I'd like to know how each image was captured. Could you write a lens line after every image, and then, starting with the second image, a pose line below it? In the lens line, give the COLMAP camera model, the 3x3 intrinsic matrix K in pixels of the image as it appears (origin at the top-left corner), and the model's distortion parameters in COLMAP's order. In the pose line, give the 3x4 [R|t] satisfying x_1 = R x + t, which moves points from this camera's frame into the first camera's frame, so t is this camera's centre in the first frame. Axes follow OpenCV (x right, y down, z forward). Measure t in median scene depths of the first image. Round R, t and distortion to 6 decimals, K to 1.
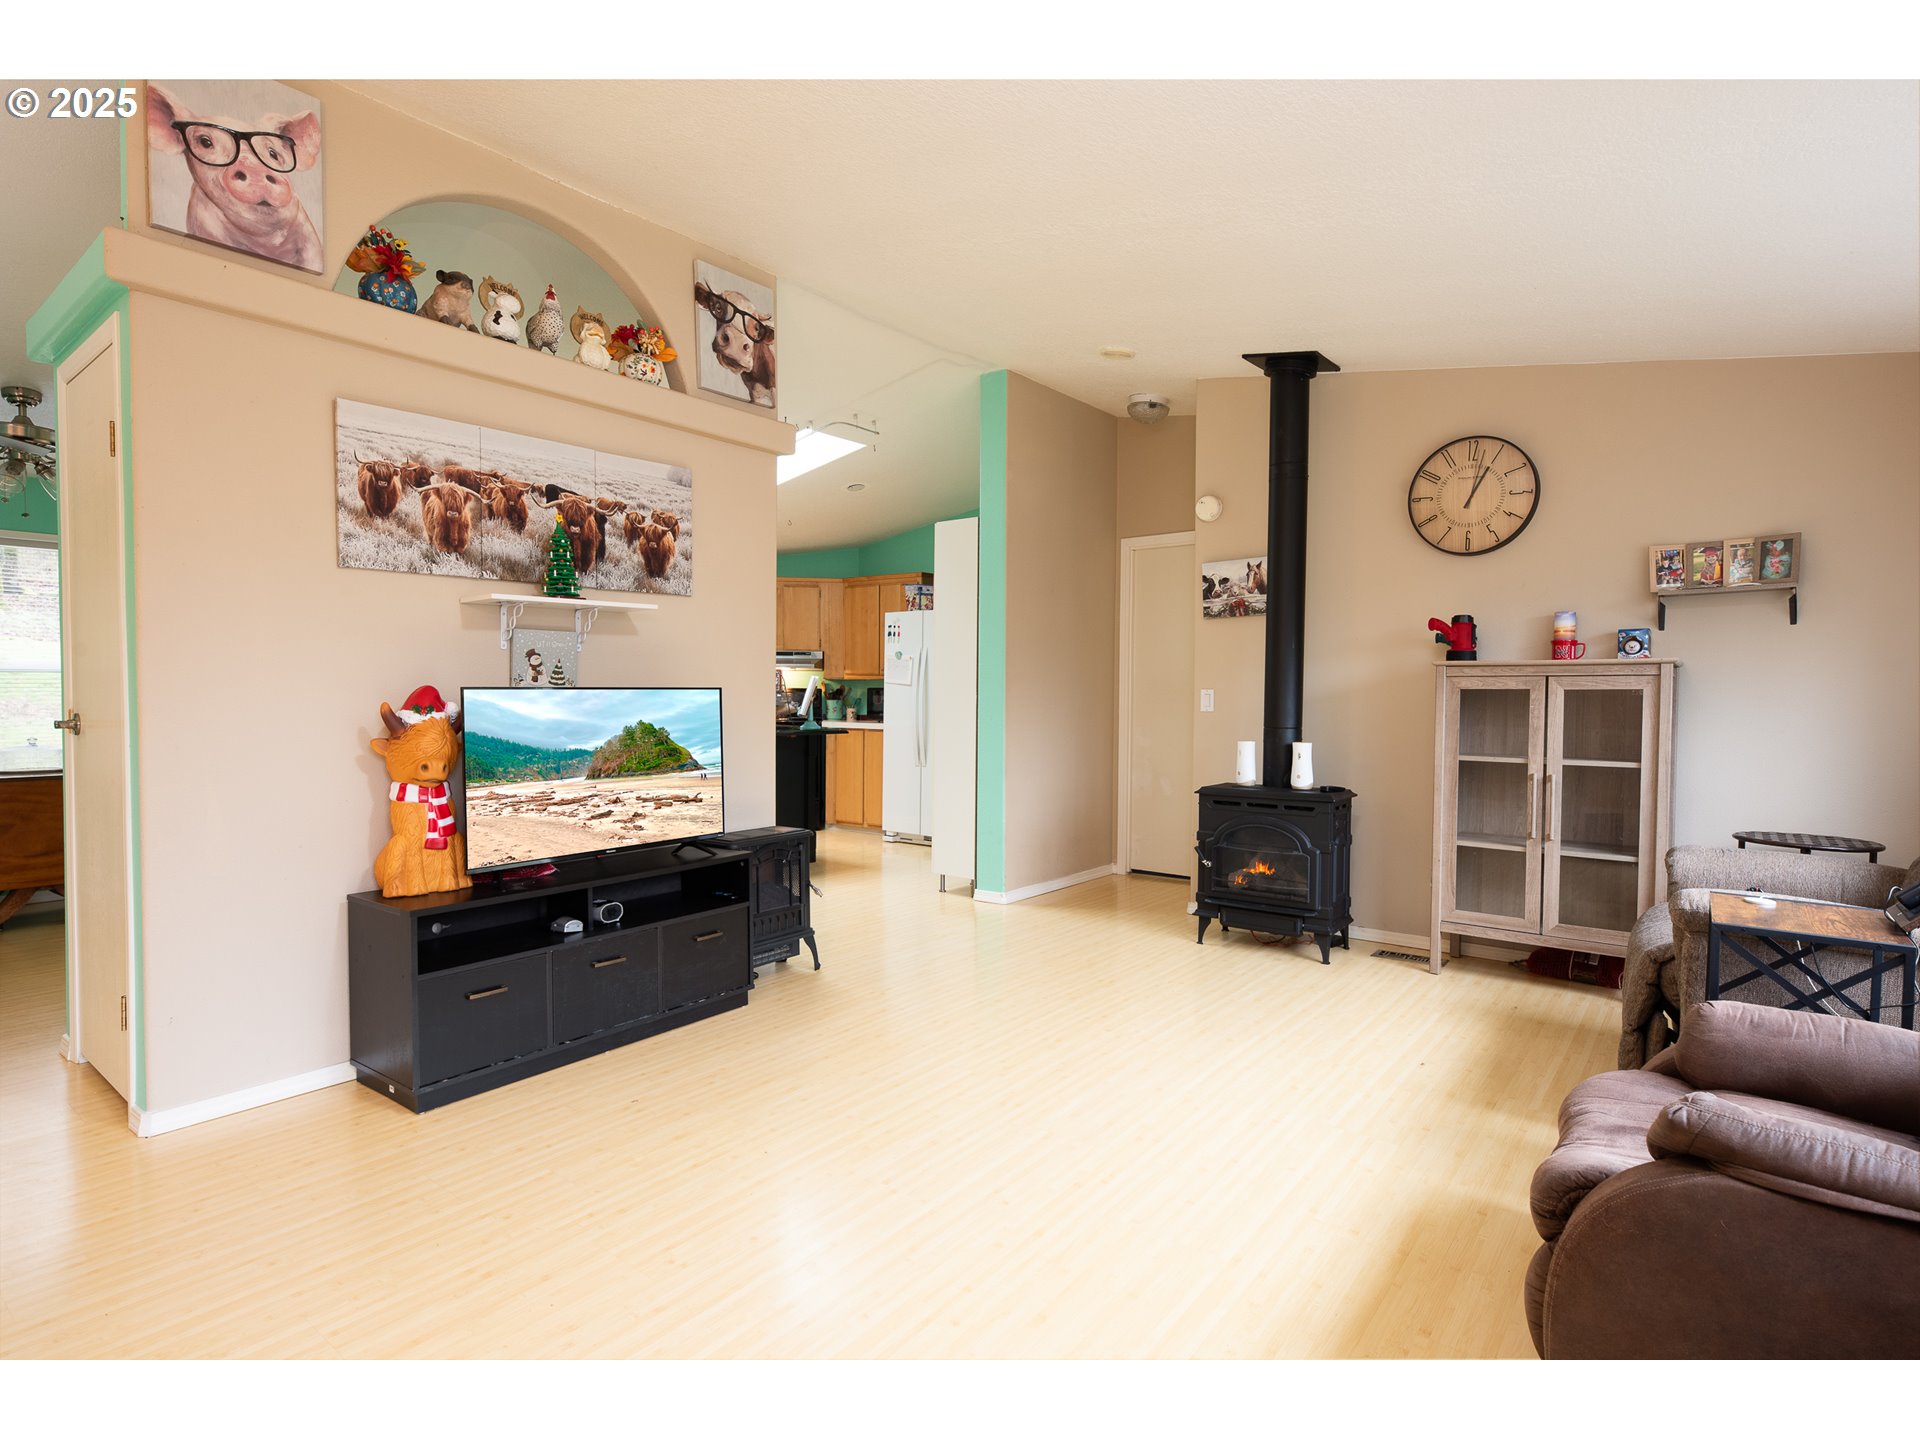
lens RADIAL K [[915.0, 0, 960.0], [0, 915.0, 720.0], [0, 0, 1]] dist [0.000894, -0.000680]
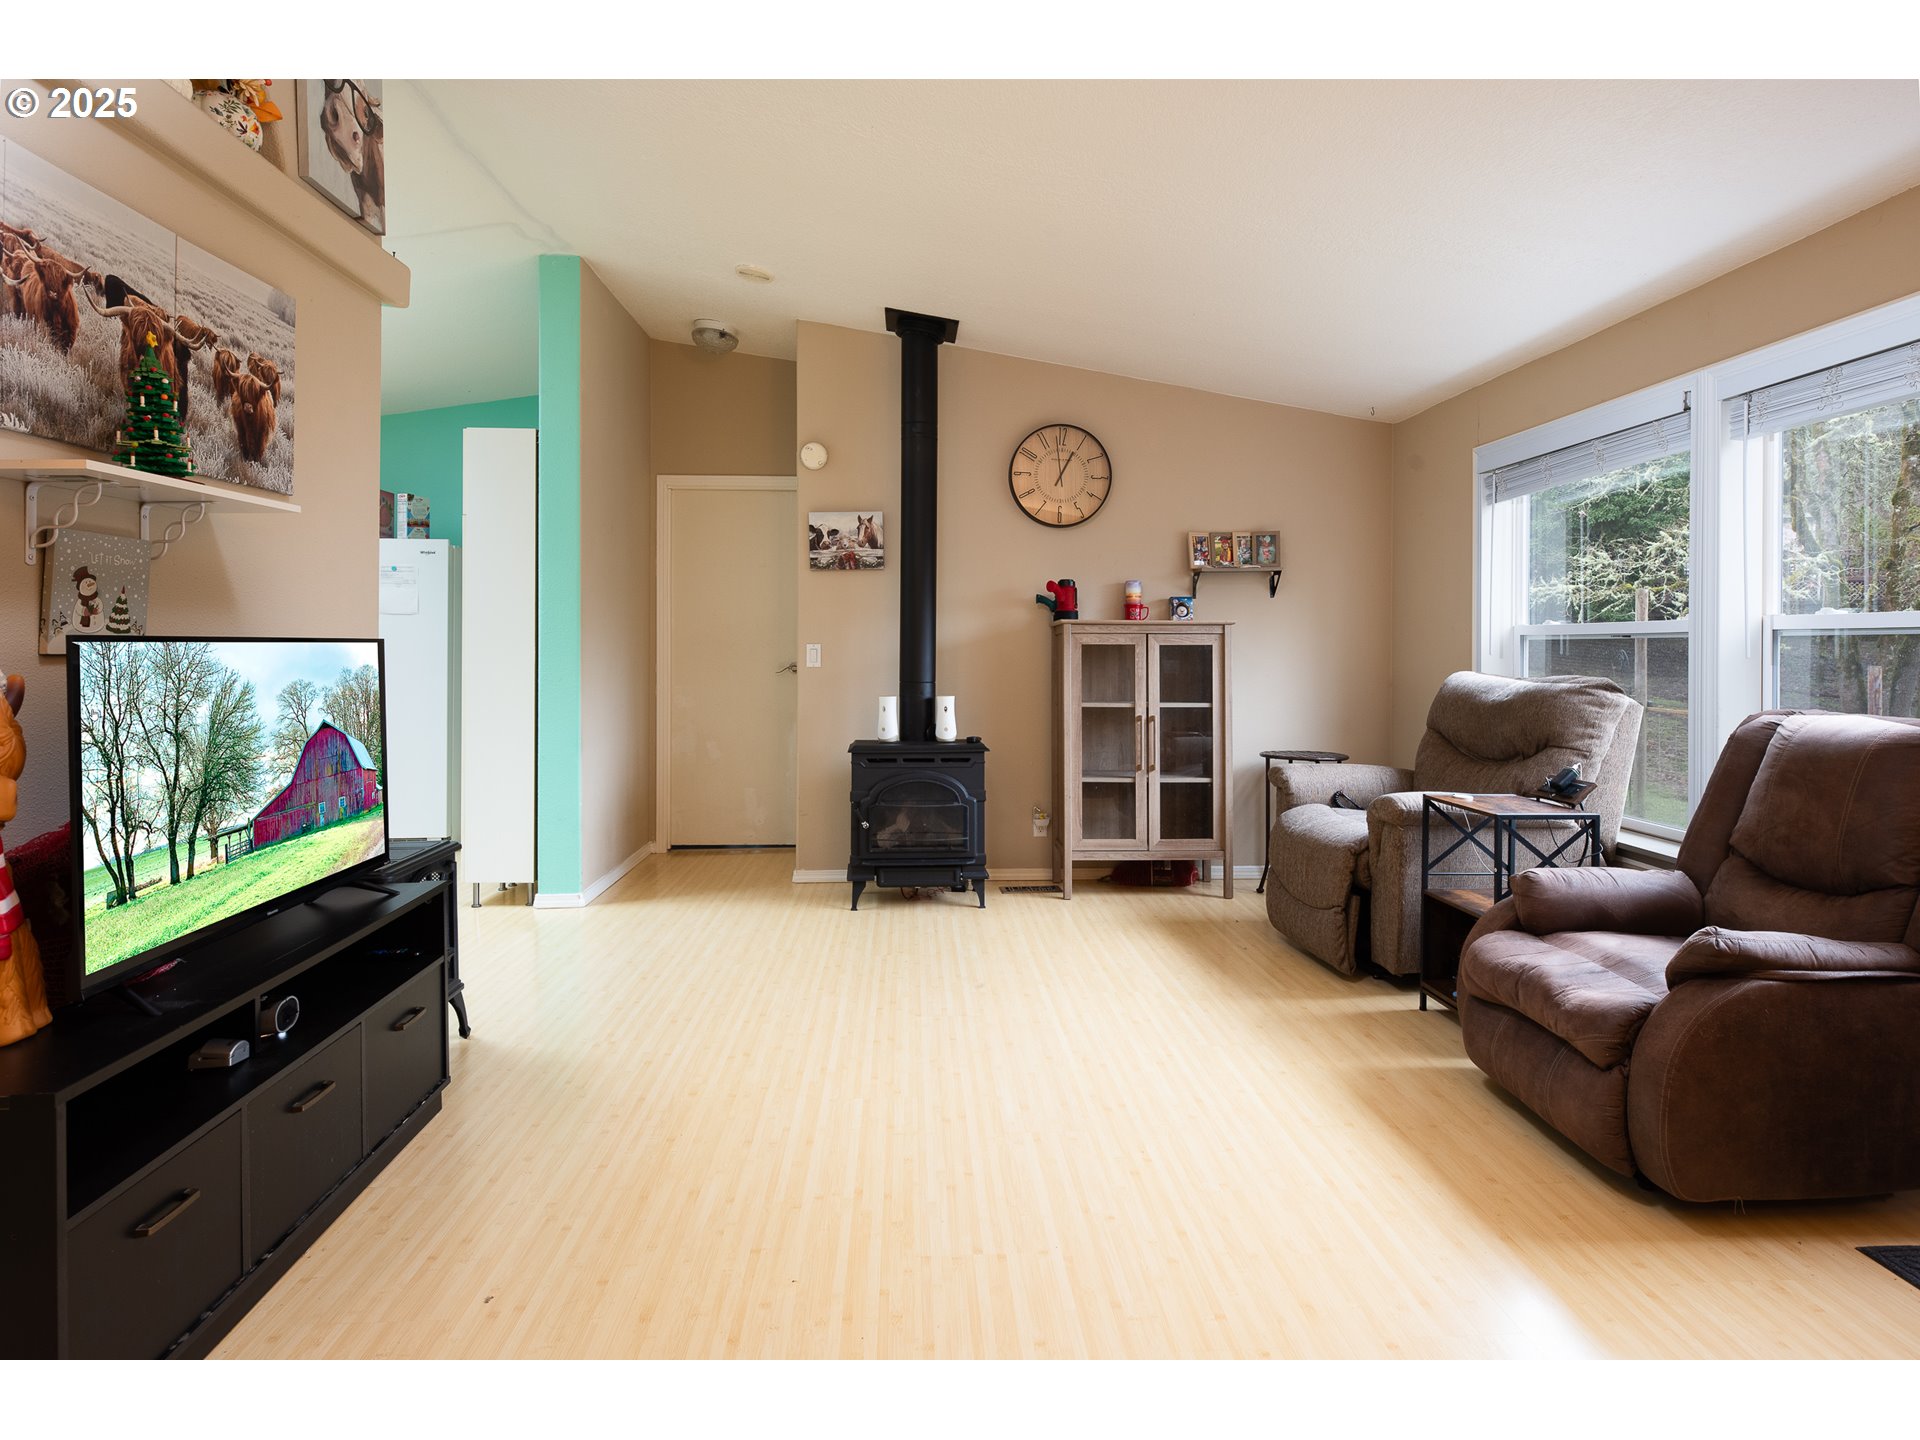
lens RADIAL K [[955.9, 0, 955.1], [0, 955.9, 653.5], [0, 0, 1]] dist [0.001099, -0.001909]
pose [[0.776076, -0.003375, 0.630631, -0.348096], [0.018518, 0.999676, -0.017440, -0.004795], [-0.630368, 0.025213, 0.775887, 0.187858]]
